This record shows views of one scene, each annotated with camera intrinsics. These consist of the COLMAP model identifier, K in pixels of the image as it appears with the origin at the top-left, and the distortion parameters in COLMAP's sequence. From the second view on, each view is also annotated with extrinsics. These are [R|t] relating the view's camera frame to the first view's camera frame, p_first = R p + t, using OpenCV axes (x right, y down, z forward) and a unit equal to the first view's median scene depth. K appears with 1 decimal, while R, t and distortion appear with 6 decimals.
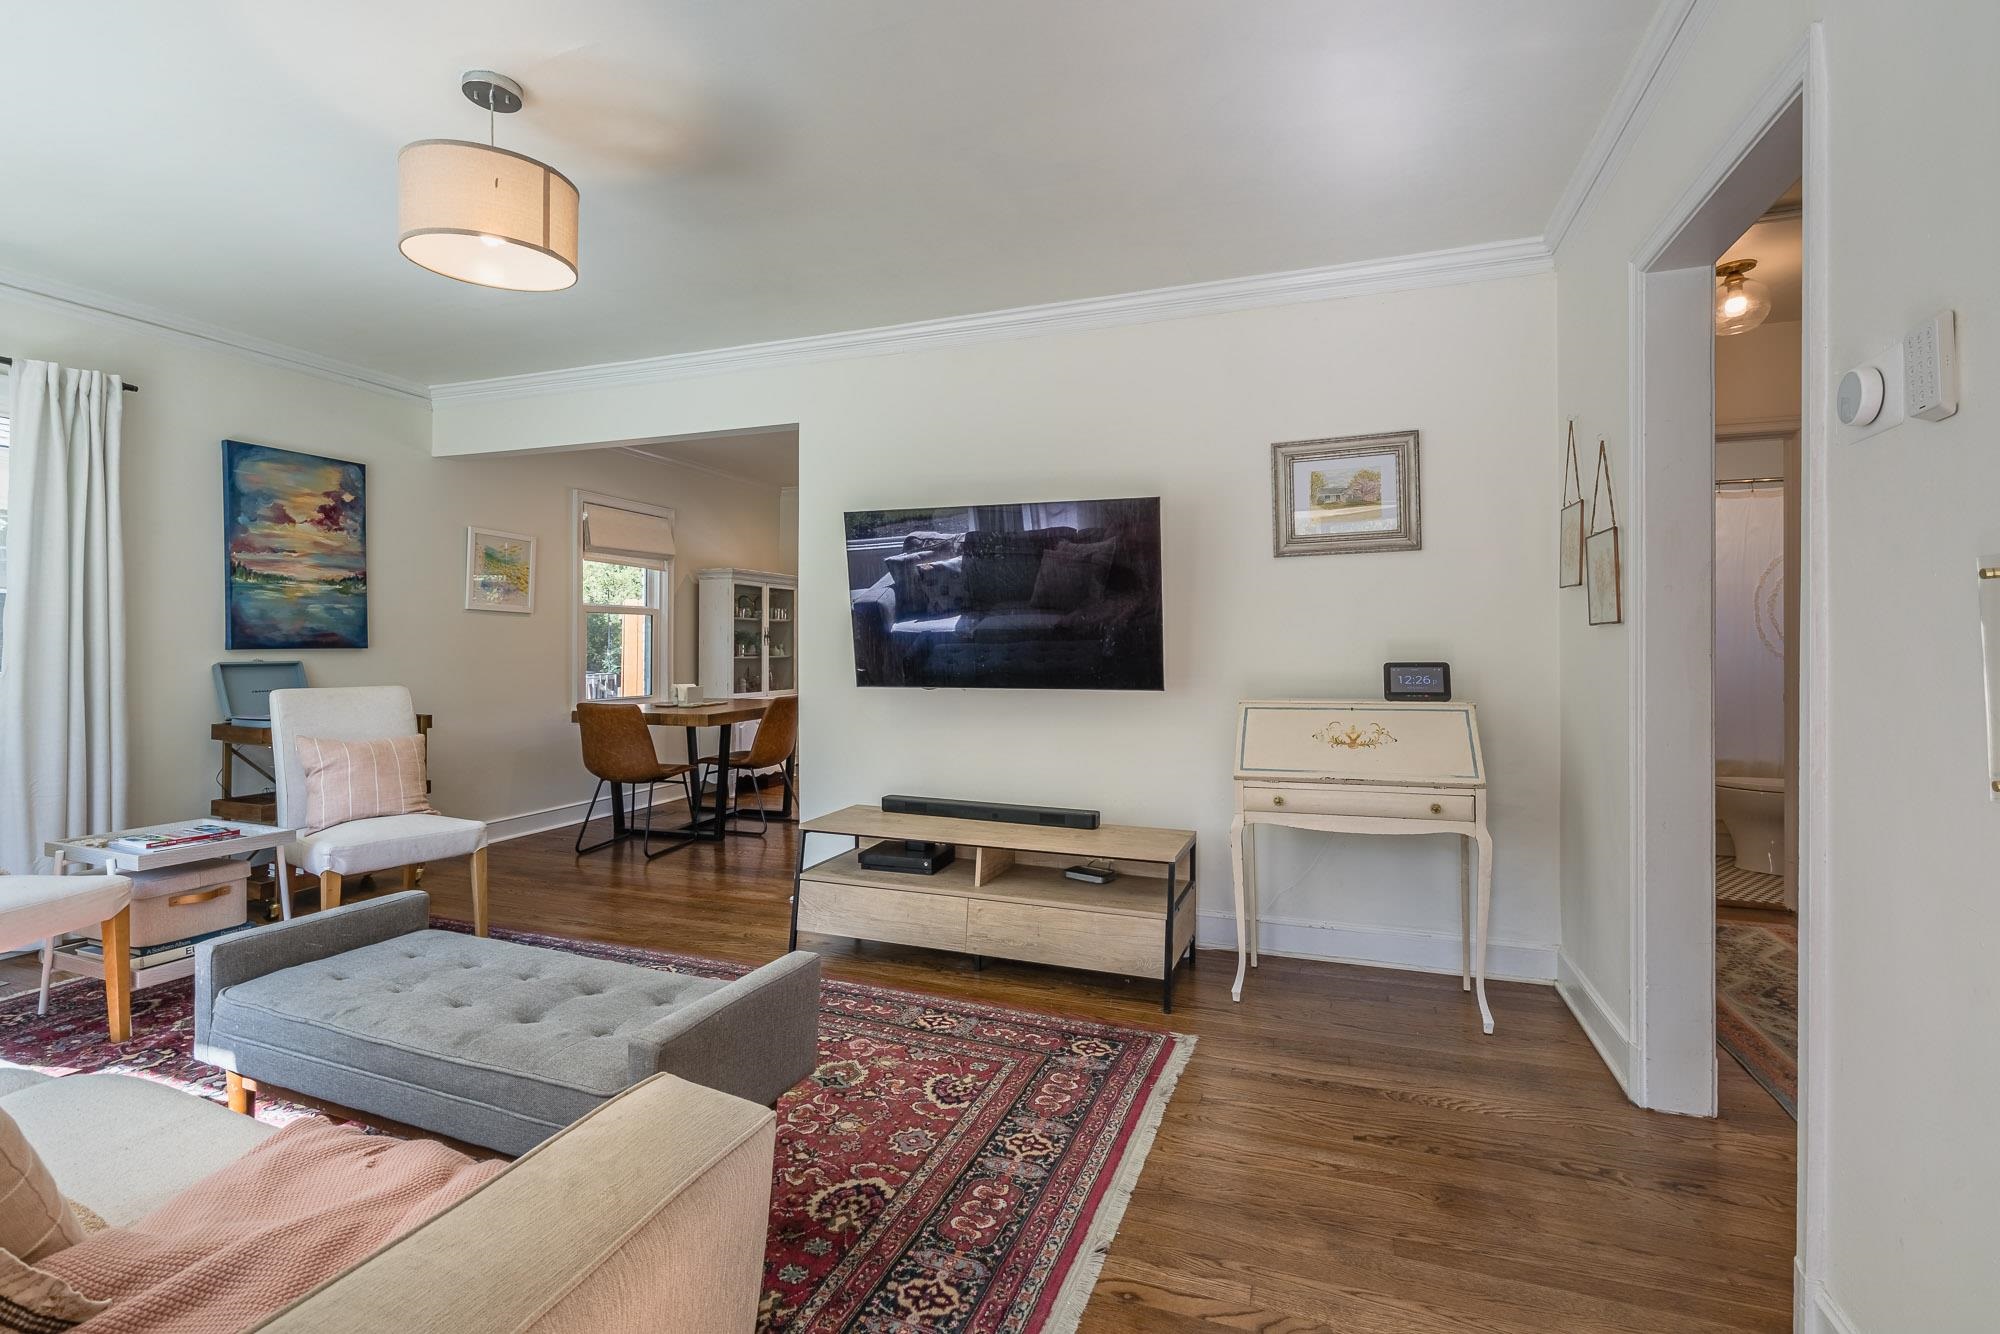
lens RADIAL K [[937.2, 0, 953.5], [0, 937.2, 648.9], [0, 0, 1]] dist [-0.001184, -0.000156]
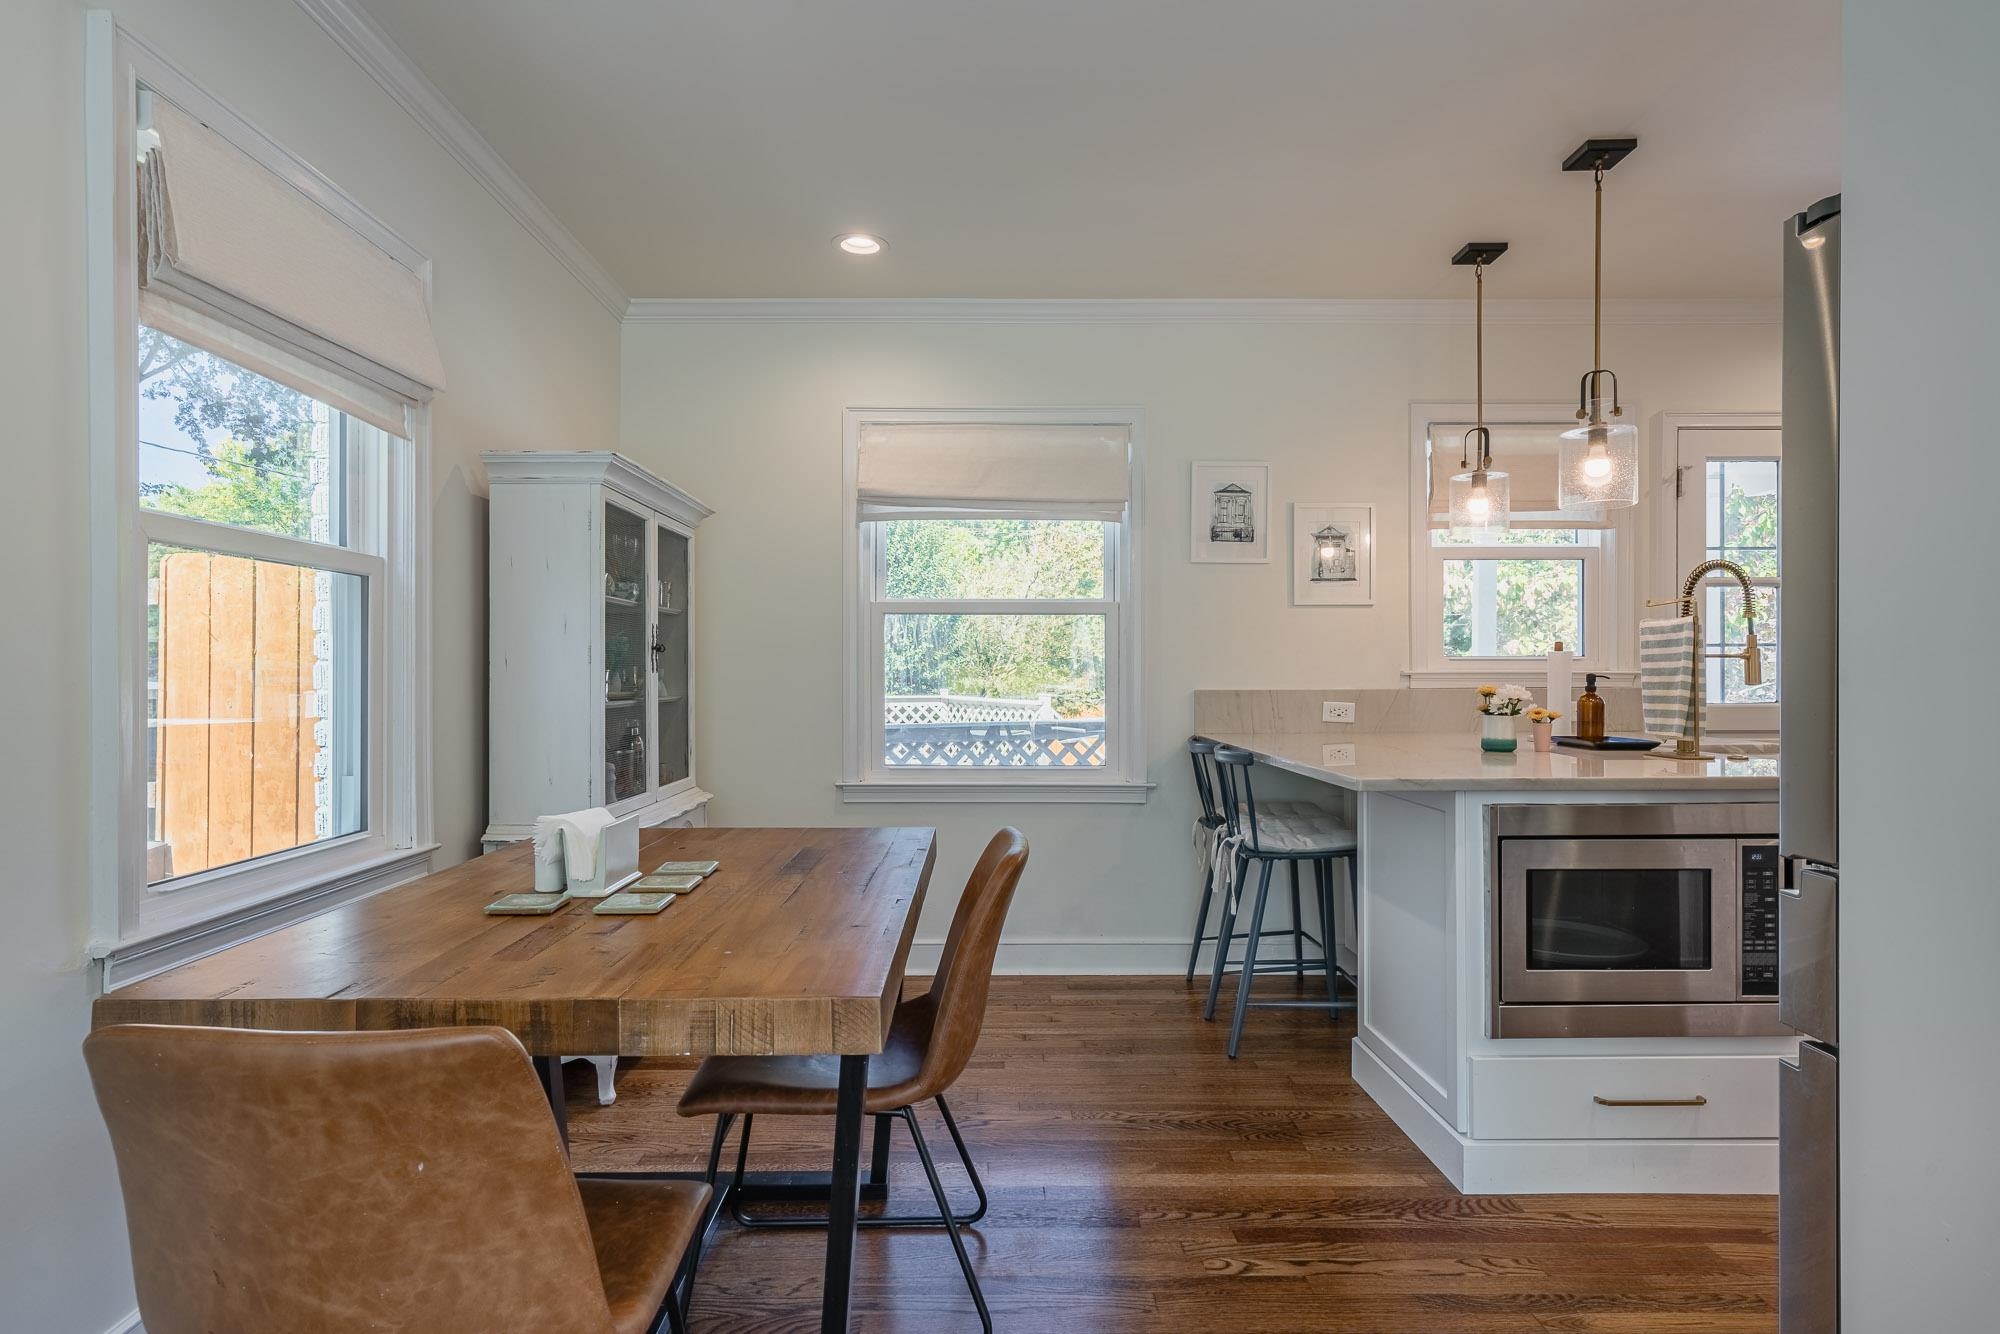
lens RADIAL K [[1065.1, 0, 990.4], [0, 1065.1, 673.9], [0, 0, 1]] dist [0.003533, -0.000898]
pose [[0.917626, -0.002009, 0.397439, -0.250560], [0.003030, 0.999994, -0.001941, -0.001712], [-0.397432, 0.002985, 0.917627, 0.543862]]
